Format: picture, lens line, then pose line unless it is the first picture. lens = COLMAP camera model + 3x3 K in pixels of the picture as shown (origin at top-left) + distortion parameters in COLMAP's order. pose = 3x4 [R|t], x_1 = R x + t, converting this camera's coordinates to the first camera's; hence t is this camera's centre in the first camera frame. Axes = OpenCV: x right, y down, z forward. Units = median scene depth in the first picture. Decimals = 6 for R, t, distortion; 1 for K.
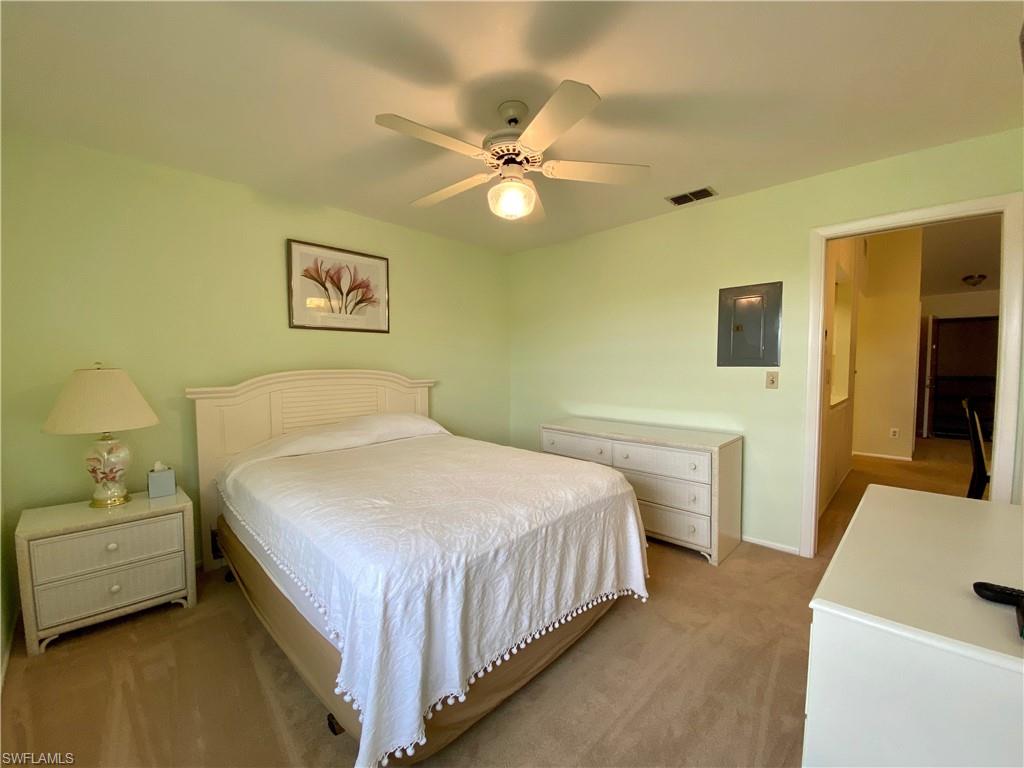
lens RADIAL K [[415.8, 0, 509.2], [0, 415.8, 388.0], [0, 0, 1]] dist [0.017758, -0.019305]
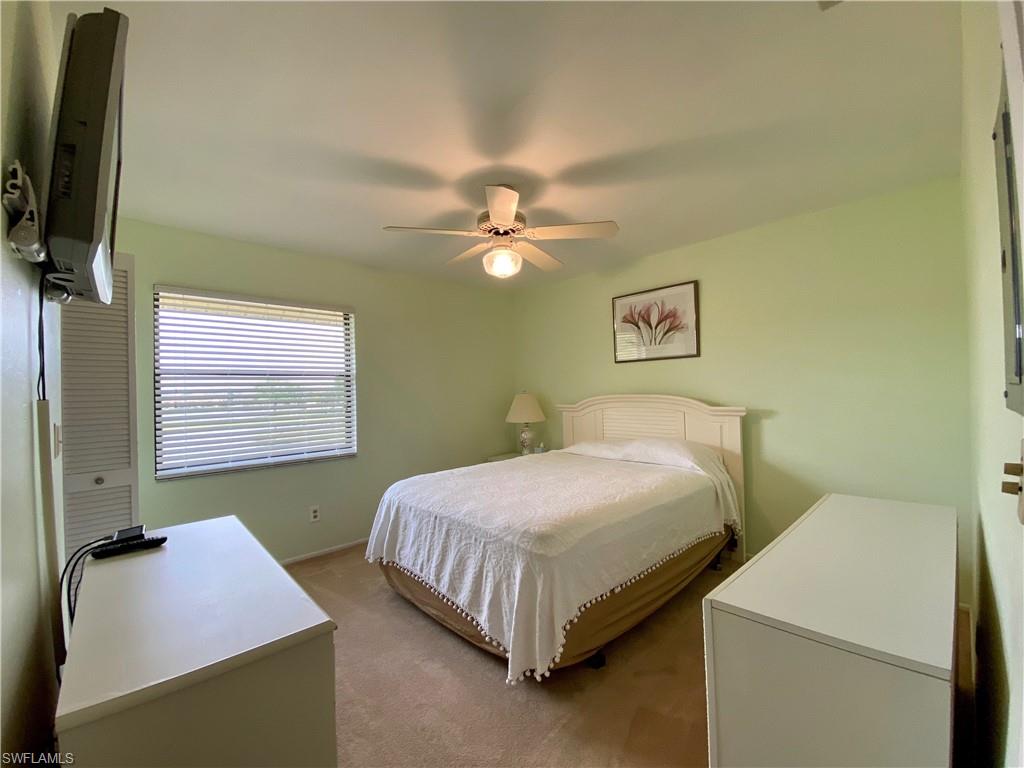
lens RADIAL K [[415.8, 0, 509.2], [0, 415.8, 388.0], [0, 0, 1]] dist [0.017758, -0.019305]
pose [[-0.054863, -0.004201, -0.998485, 0.781966], [-0.032824, 0.999458, -0.002402, -0.048719], [0.997954, 0.032643, -0.054971, 0.703210]]
